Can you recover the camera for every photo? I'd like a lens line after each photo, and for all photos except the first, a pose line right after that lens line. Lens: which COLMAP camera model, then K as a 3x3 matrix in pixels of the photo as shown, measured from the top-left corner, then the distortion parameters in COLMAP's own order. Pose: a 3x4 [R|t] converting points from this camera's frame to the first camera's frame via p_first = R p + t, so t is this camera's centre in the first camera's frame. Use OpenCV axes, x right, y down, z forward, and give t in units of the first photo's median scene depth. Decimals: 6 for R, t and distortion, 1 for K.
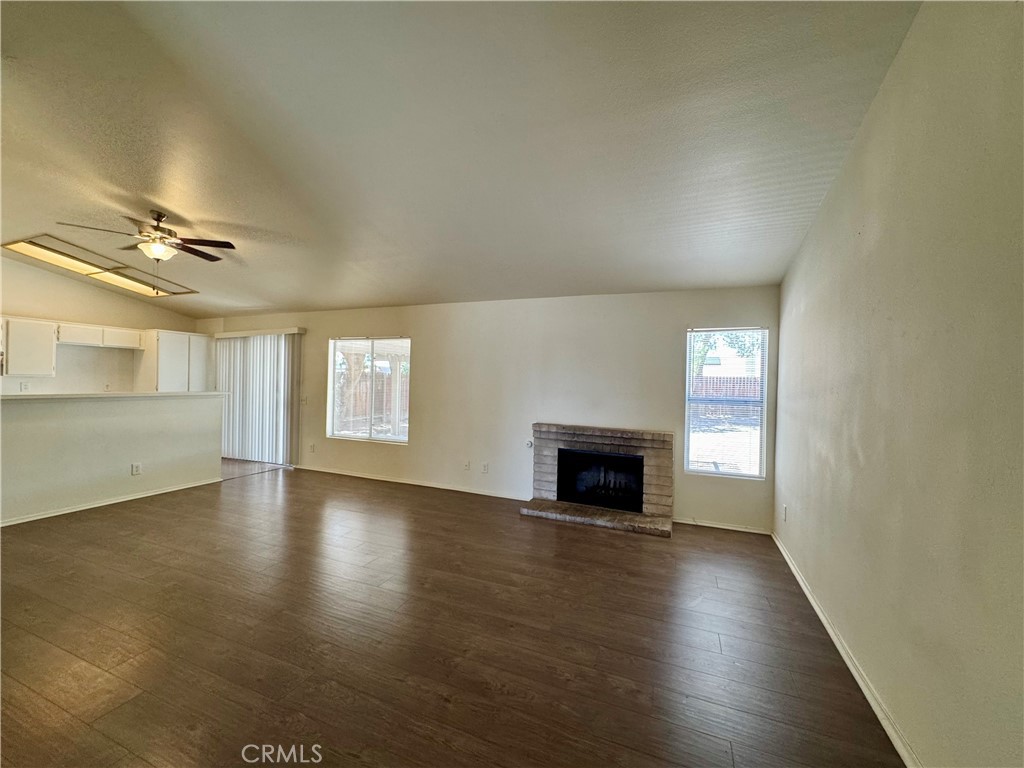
lens RADIAL K [[410.0, 0, 512.5], [0, 410.0, 383.1], [0, 0, 1]] dist [-0.006954, 0.001656]
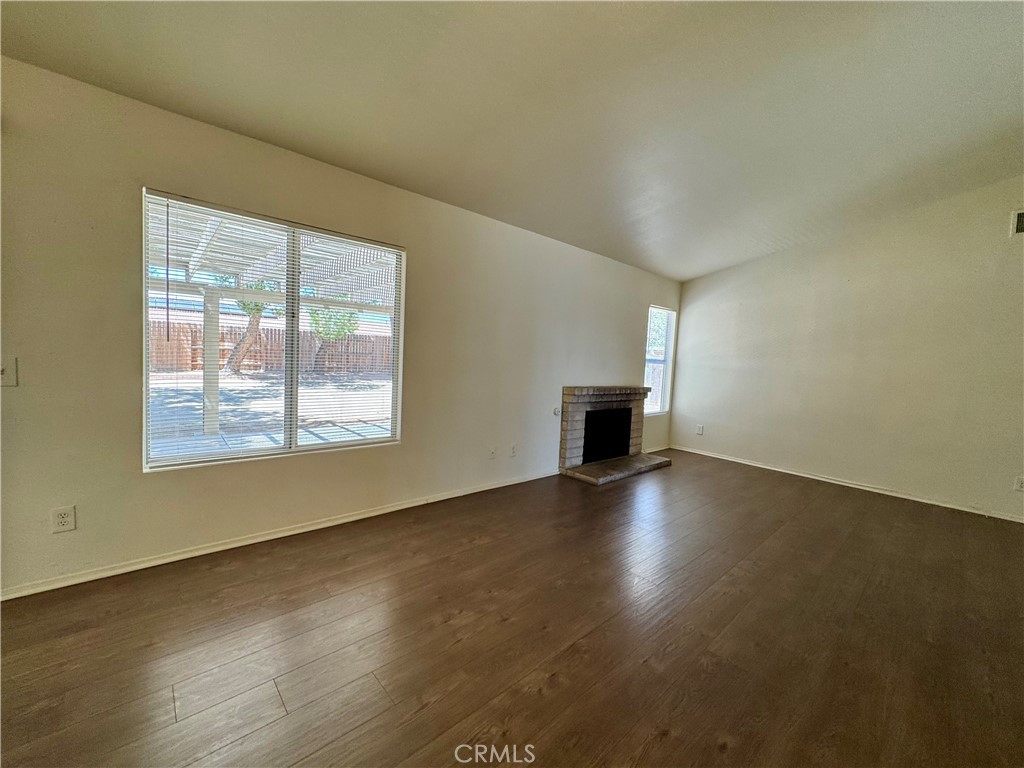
lens RADIAL K [[410.0, 0, 514.1], [0, 410.0, 380.3], [0, 0, 1]] dist [-0.006954, 0.001656]
pose [[0.429358, -0.055979, 0.901398, -0.831880], [-0.037947, 0.996078, 0.079933, 0.015849], [-0.902337, -0.068525, 0.425550, 0.749107]]
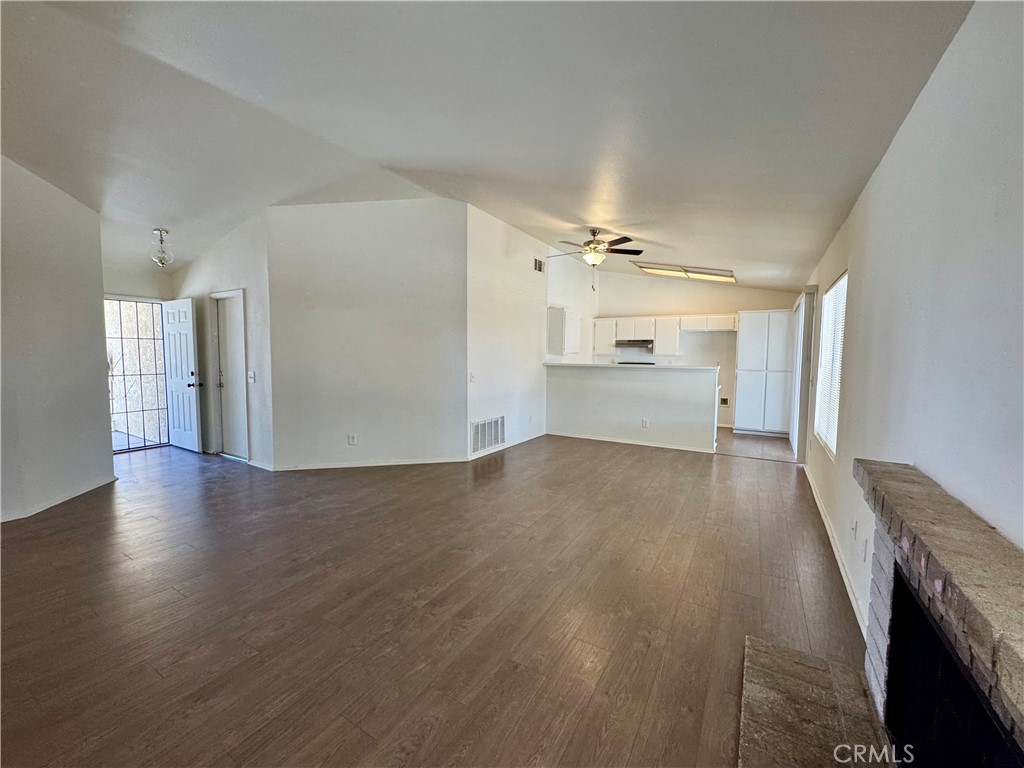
lens RADIAL K [[410.0, 0, 511.5], [0, 410.0, 382.4], [0, 0, 1]] dist [-0.006954, 0.001656]
pose [[-0.155498, 0.046228, -0.986754, 0.442368], [-0.016945, 0.998633, 0.049455, 0.021515], [0.987691, 0.024411, -0.154502, 0.772282]]
